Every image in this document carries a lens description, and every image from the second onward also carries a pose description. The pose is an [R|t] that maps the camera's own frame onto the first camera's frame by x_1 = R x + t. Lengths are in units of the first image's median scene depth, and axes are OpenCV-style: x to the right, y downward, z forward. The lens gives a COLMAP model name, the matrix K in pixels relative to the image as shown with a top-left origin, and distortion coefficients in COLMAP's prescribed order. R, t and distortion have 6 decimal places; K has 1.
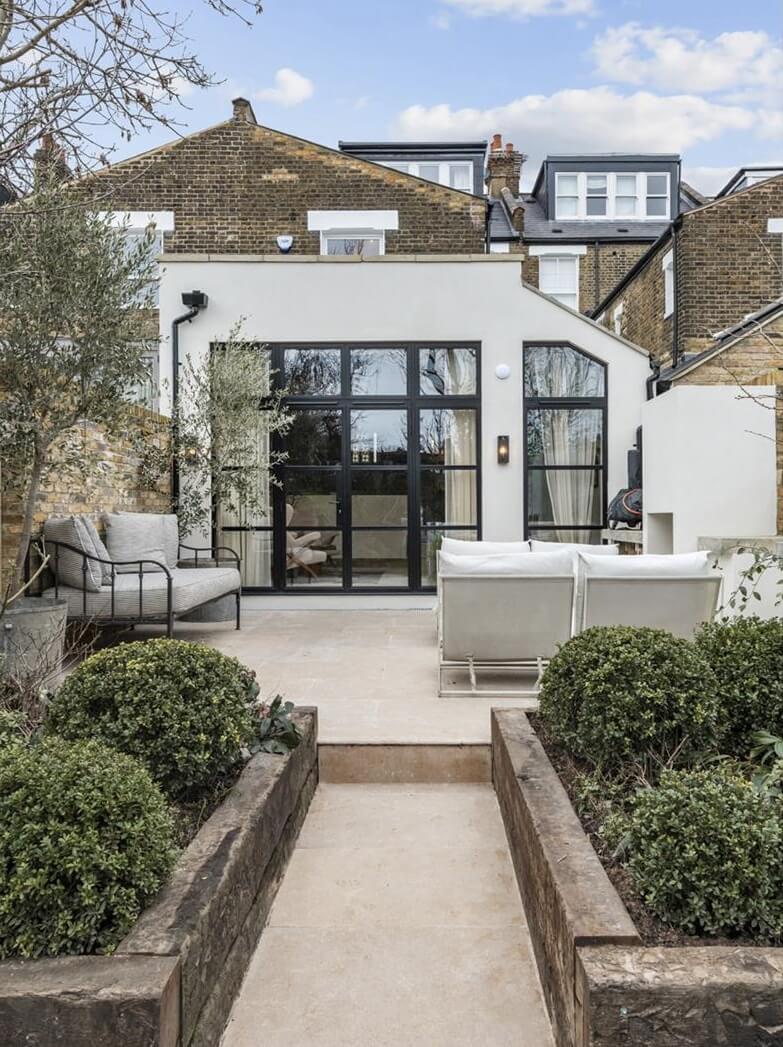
lens RADIAL K [[707.3, 0, 391.5], [0, 707.3, 523.5], [0, 0, 1]] dist [0.001032, -0.000290]
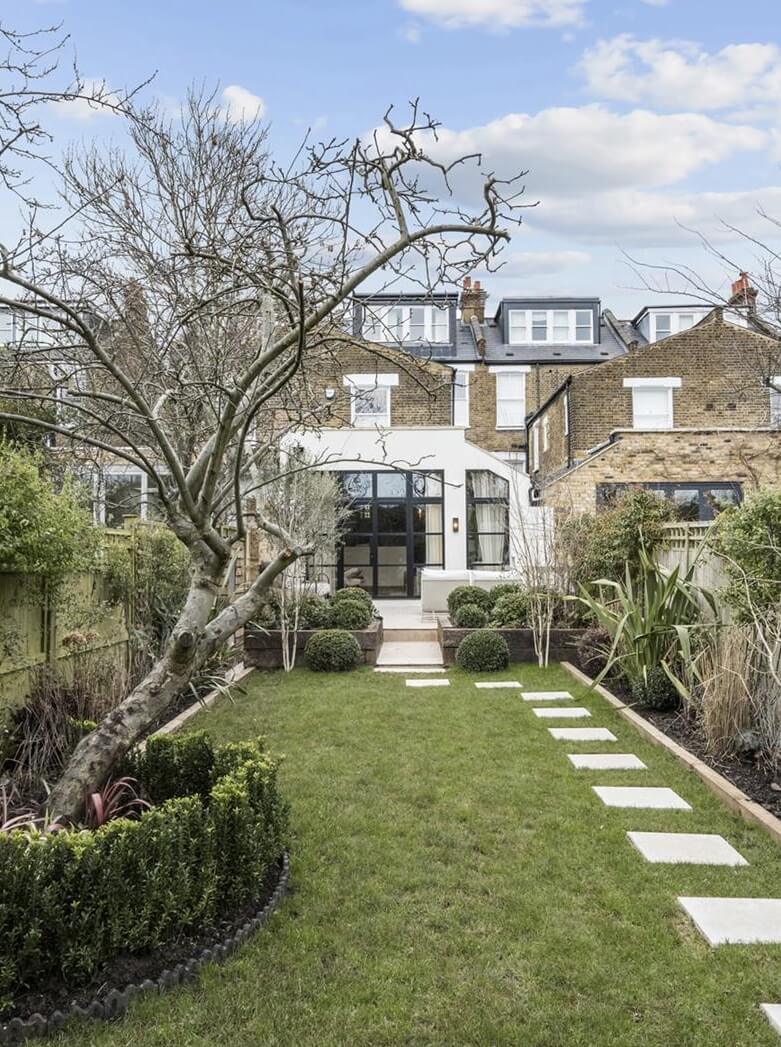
lens RADIAL K [[707.3, 0, 390.5], [0, 707.3, 523.5], [0, 0, 1]] dist [0.001032, -0.000290]
pose [[0.999900, -0.000566, 0.014151, -0.019218], [0.001495, 0.997838, -0.065709, 0.007818], [-0.014083, 0.065724, 0.997738, -0.364322]]
